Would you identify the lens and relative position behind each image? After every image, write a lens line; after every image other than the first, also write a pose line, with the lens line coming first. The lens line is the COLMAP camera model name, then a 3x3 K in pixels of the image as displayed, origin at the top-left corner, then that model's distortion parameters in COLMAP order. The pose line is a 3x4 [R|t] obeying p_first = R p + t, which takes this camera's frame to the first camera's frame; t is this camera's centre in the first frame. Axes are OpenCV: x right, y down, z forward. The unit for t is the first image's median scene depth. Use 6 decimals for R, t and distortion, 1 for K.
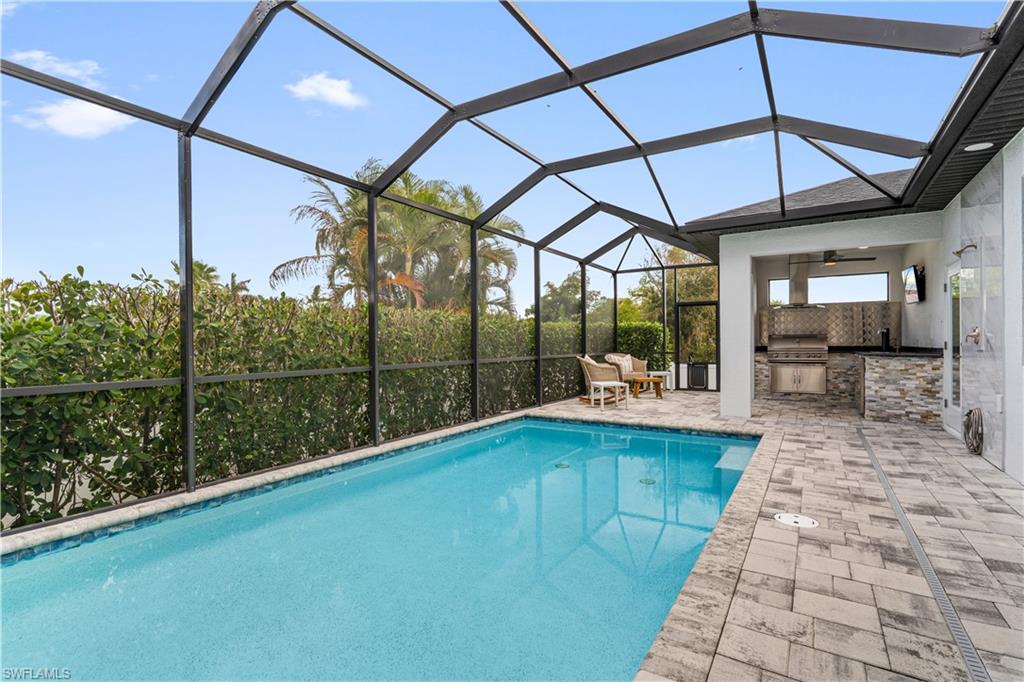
lens RADIAL K [[489.5, 0, 511.7], [0, 489.5, 337.3], [0, 0, 1]] dist [0.003317, -0.000942]
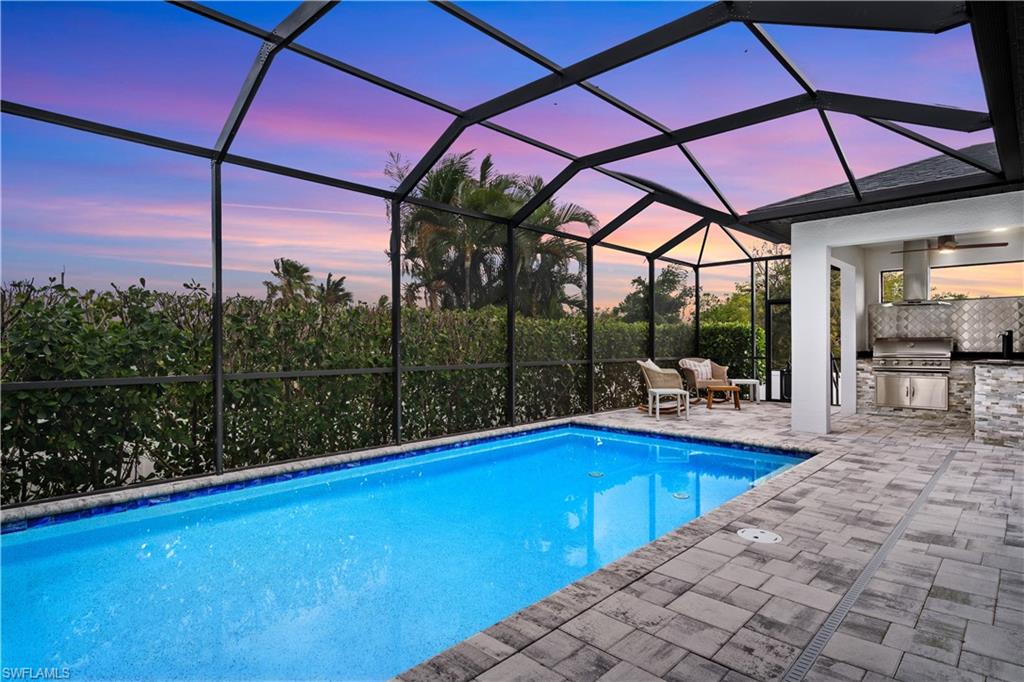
lens RADIAL K [[547.4, 0, 512.3], [0, 547.4, 338.1], [0, 0, 1]] dist [0.005822, -0.000038]
pose [[0.979189, 0.004039, -0.202909, 0.213543], [-0.004024, 0.999992, 0.000489, -0.004825], [0.202910, 0.000338, 0.979197, -0.088926]]
